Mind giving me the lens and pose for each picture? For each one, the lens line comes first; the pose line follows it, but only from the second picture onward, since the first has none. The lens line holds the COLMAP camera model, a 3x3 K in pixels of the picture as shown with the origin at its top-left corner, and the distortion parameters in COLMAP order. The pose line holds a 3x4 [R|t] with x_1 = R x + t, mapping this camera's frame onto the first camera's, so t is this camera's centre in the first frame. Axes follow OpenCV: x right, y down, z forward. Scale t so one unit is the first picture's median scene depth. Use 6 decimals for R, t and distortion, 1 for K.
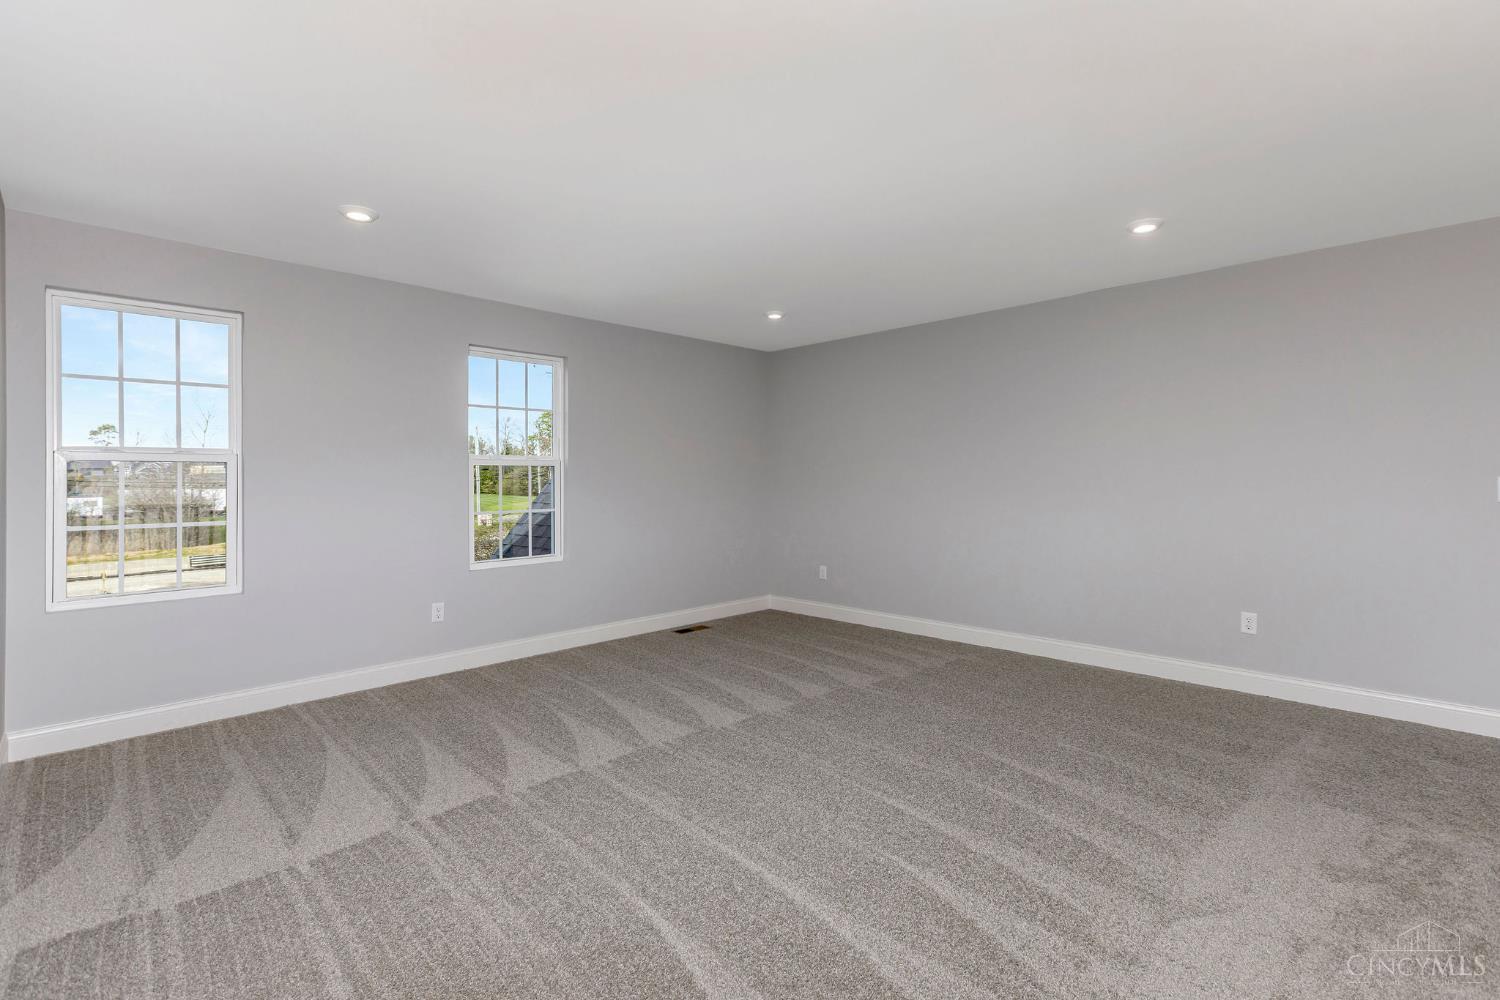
lens RADIAL K [[680.4, 0, 749.8], [0, 680.4, 483.9], [0, 0, 1]] dist [-0.000154, -0.001750]
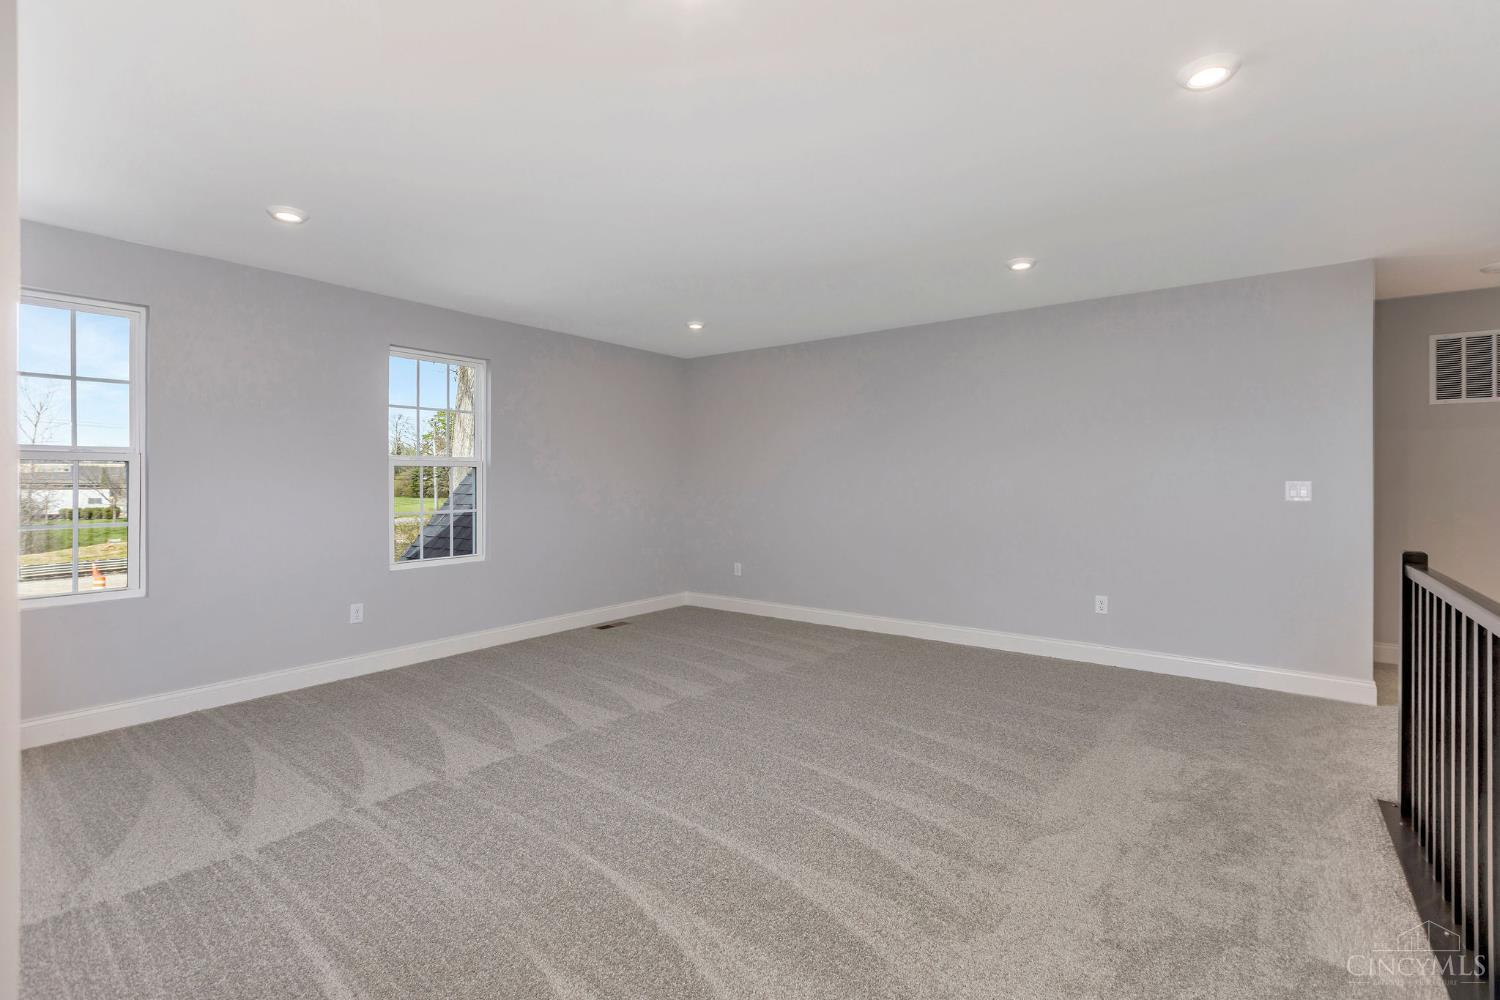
lens RADIAL K [[680.4, 0, 750.2], [0, 680.4, 499.6], [0, 0, 1]] dist [-0.000154, -0.001750]
pose [[0.990307, 0.000172, 0.138898, -0.040100], [-0.002984, 0.999795, 0.020035, 0.000913], [-0.138866, -0.020255, 0.990104, -0.096237]]
